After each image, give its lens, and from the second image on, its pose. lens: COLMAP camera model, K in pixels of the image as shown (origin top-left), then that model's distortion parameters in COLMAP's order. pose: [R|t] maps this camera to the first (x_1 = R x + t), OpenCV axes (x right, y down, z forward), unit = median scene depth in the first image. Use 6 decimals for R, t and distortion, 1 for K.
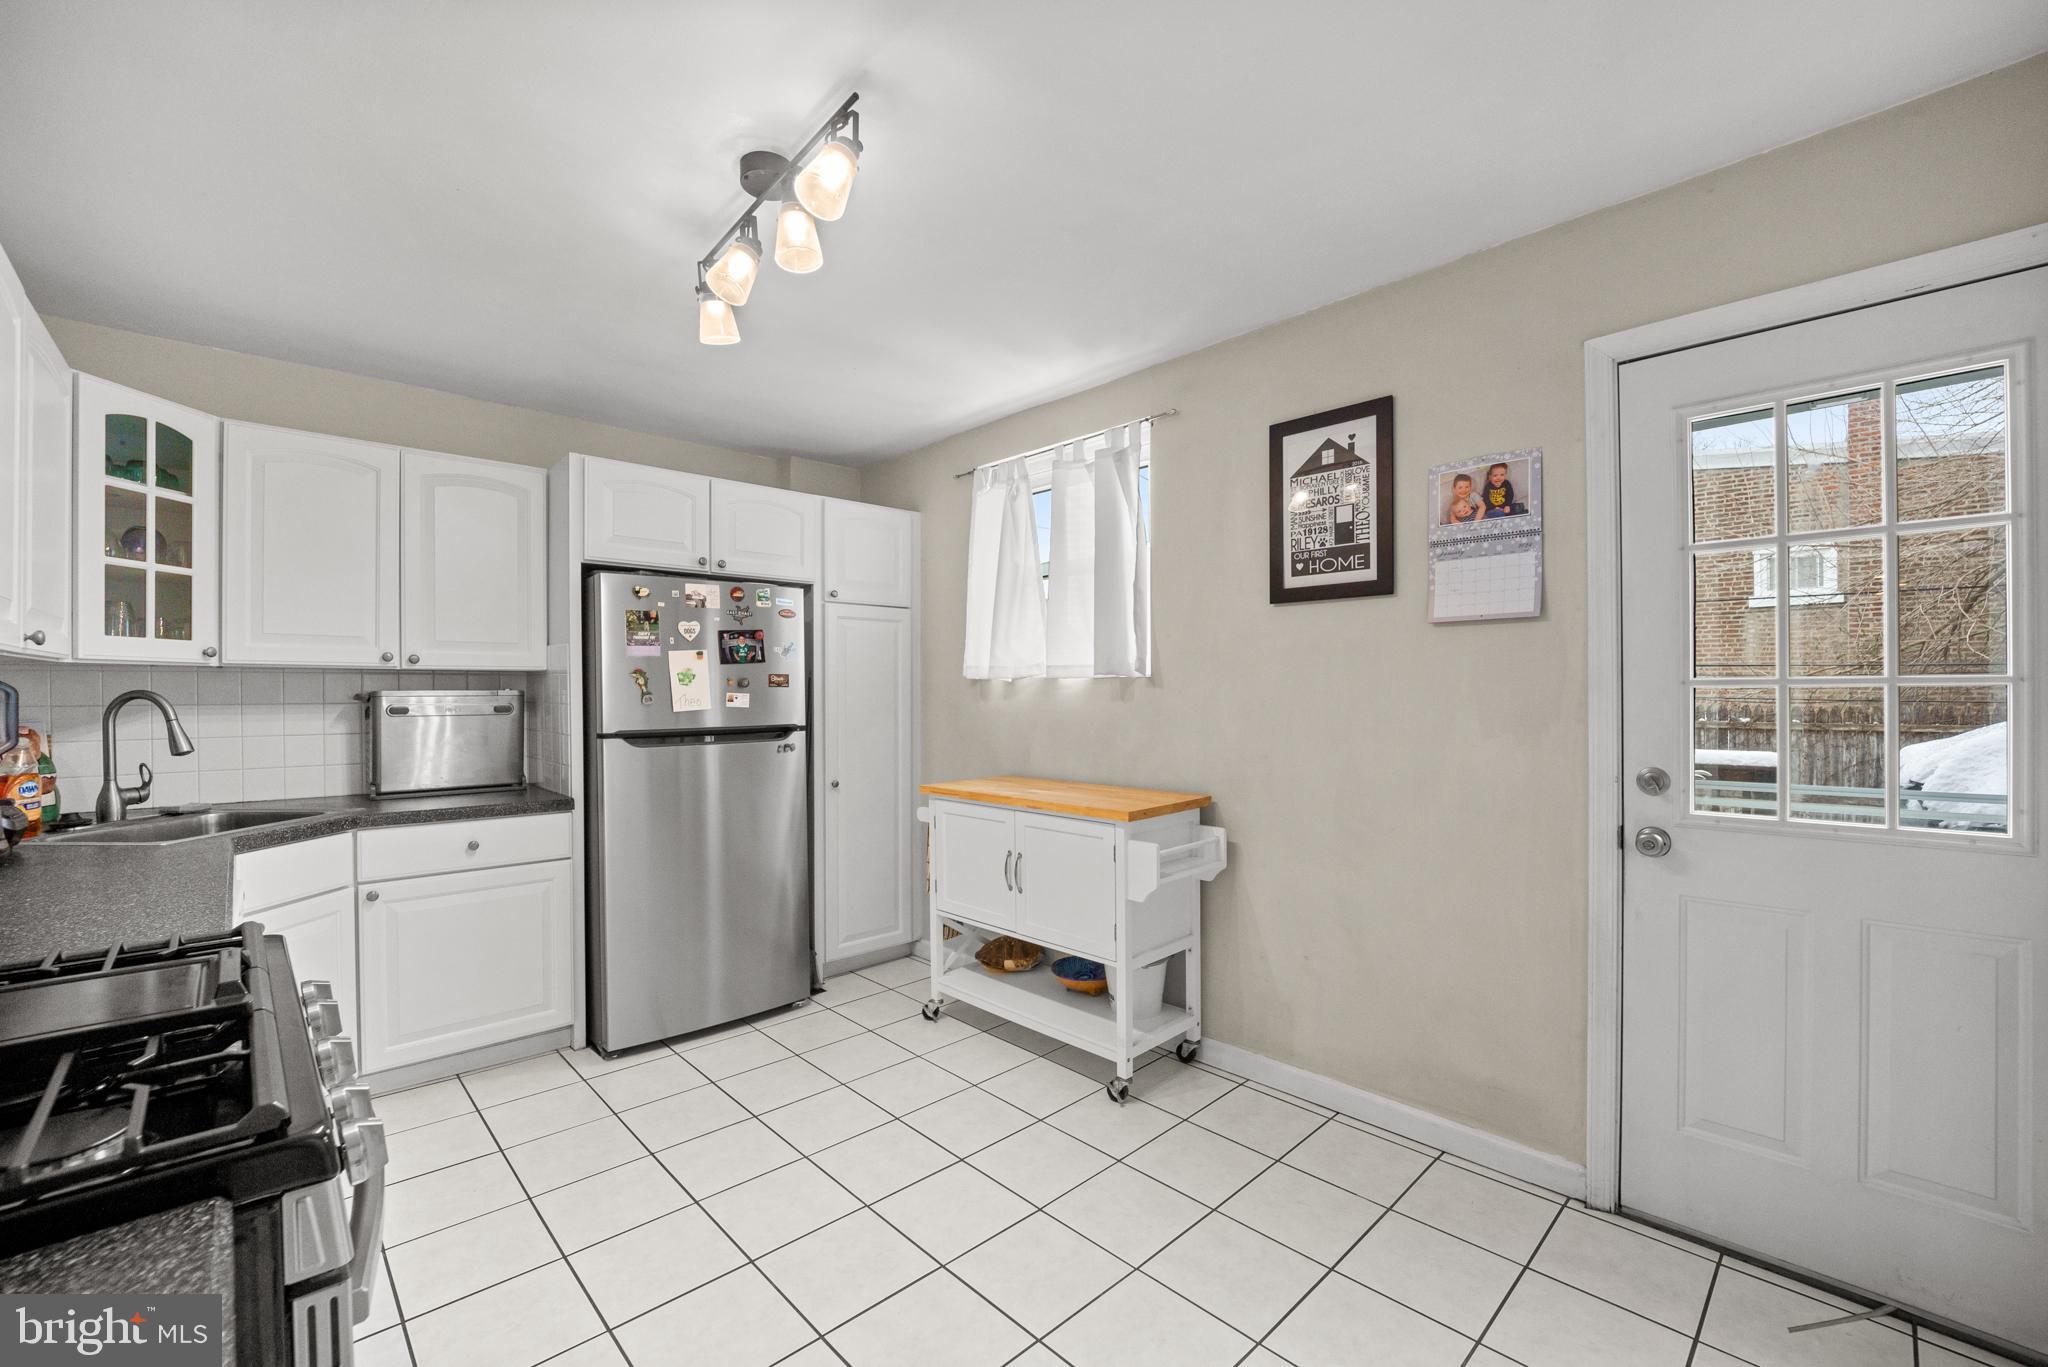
lens RADIAL K [[835.4, 0, 1027.9], [0, 835.4, 689.8], [0, 0, 1]] dist [-0.019236, 0.000617]
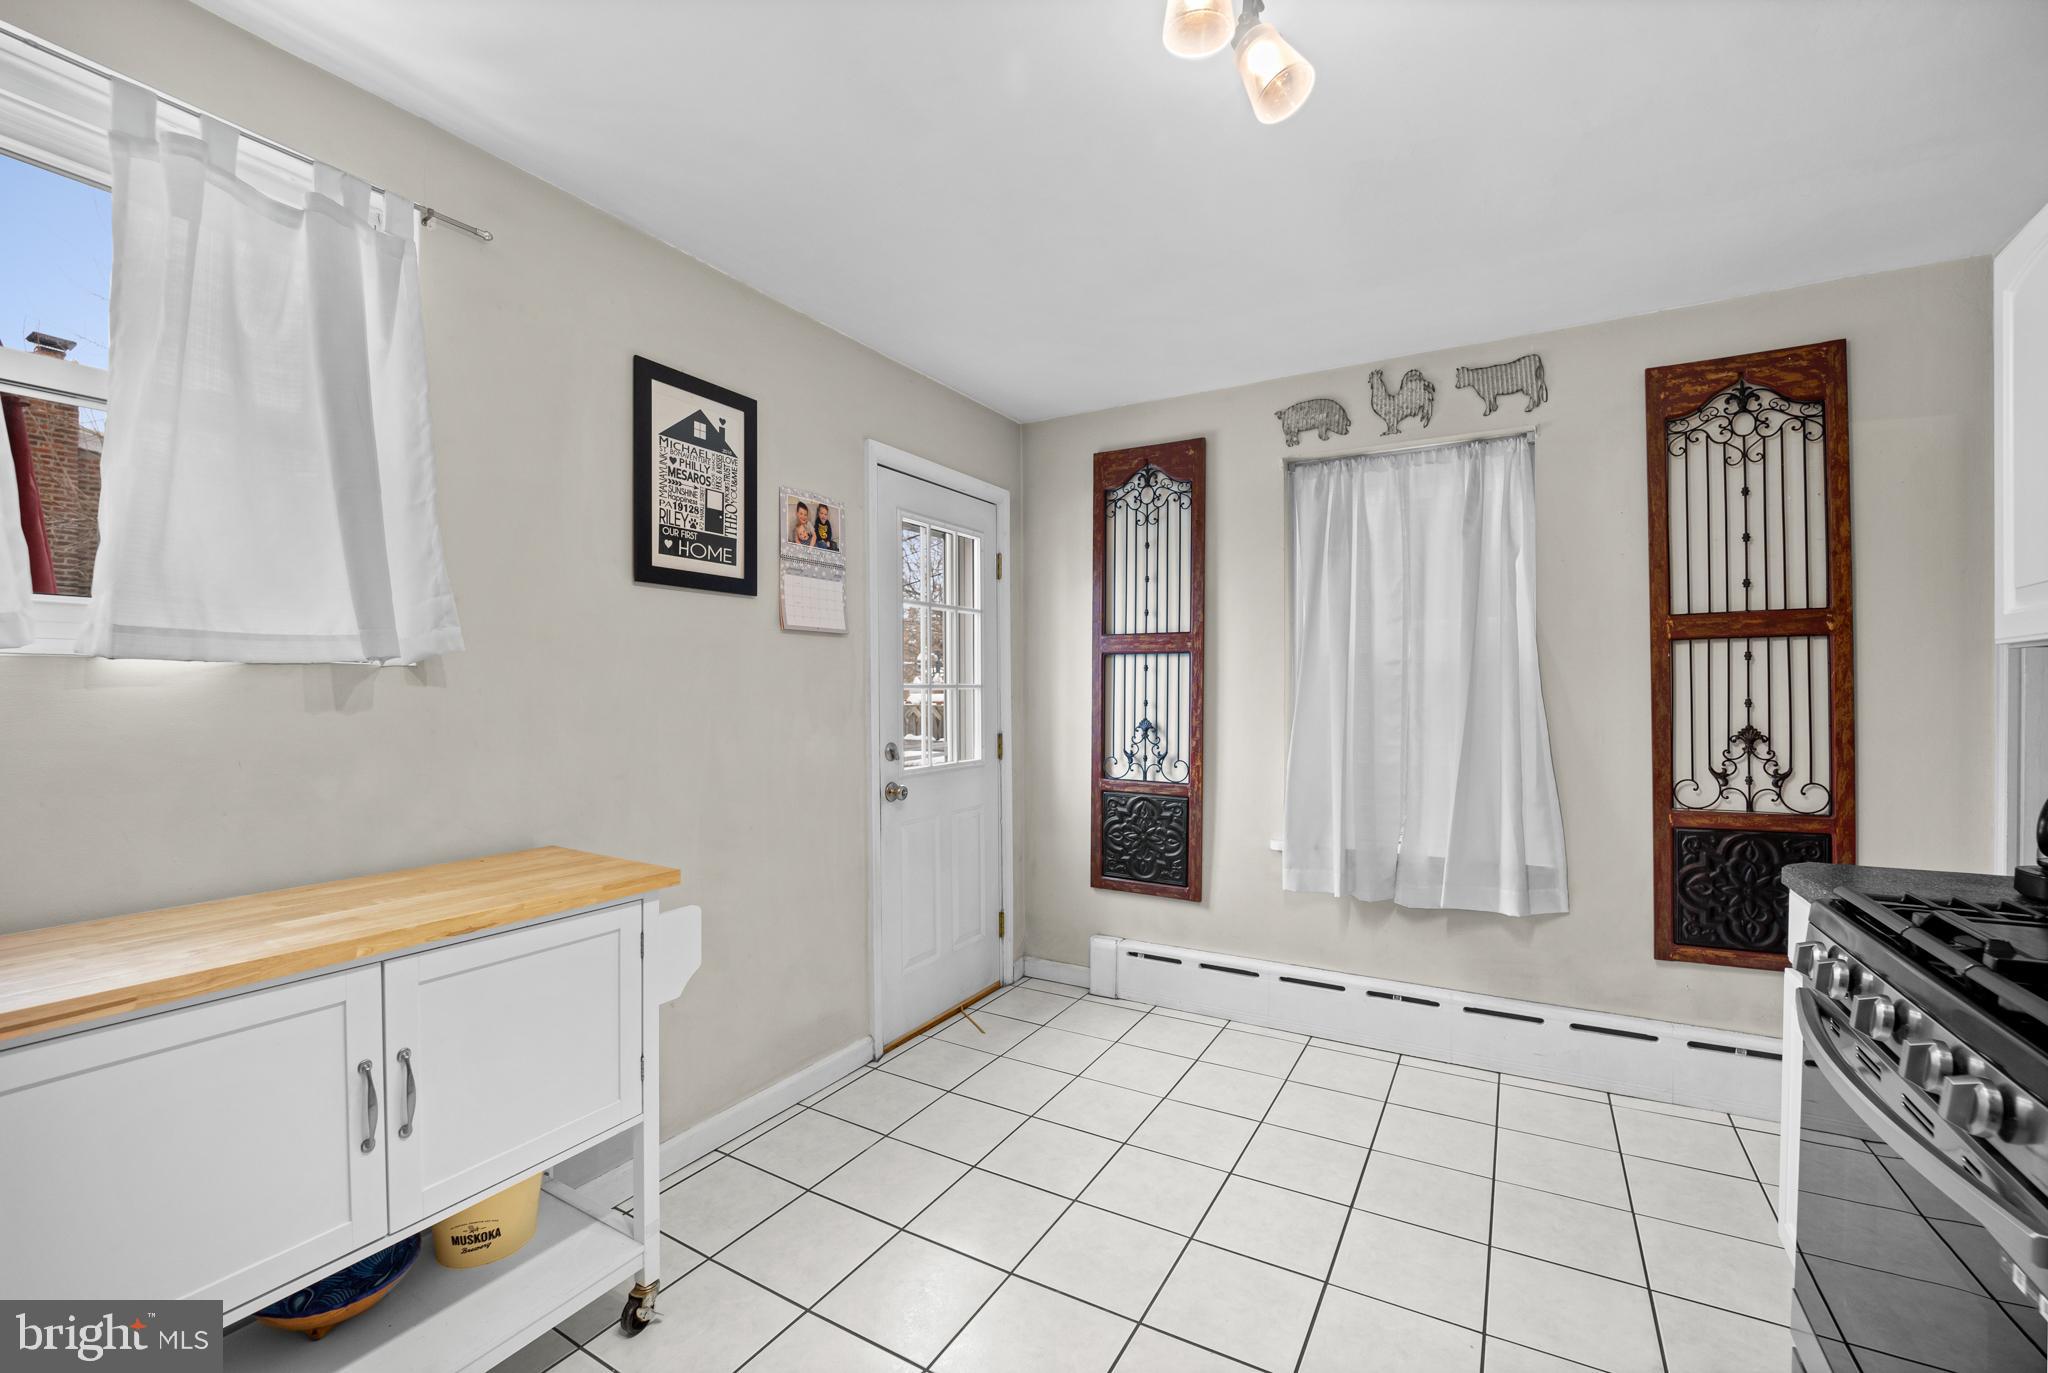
lens RADIAL K [[835.4, 0, 1035.5], [0, 835.4, 692.2], [0, 0, 1]] dist [-0.019236, 0.000617]
pose [[-0.271452, 0.000771, 0.962452, -0.526504], [-0.001329, 0.999998, -0.001176, 0.002479], [-0.962451, -0.001598, -0.271450, 0.786777]]
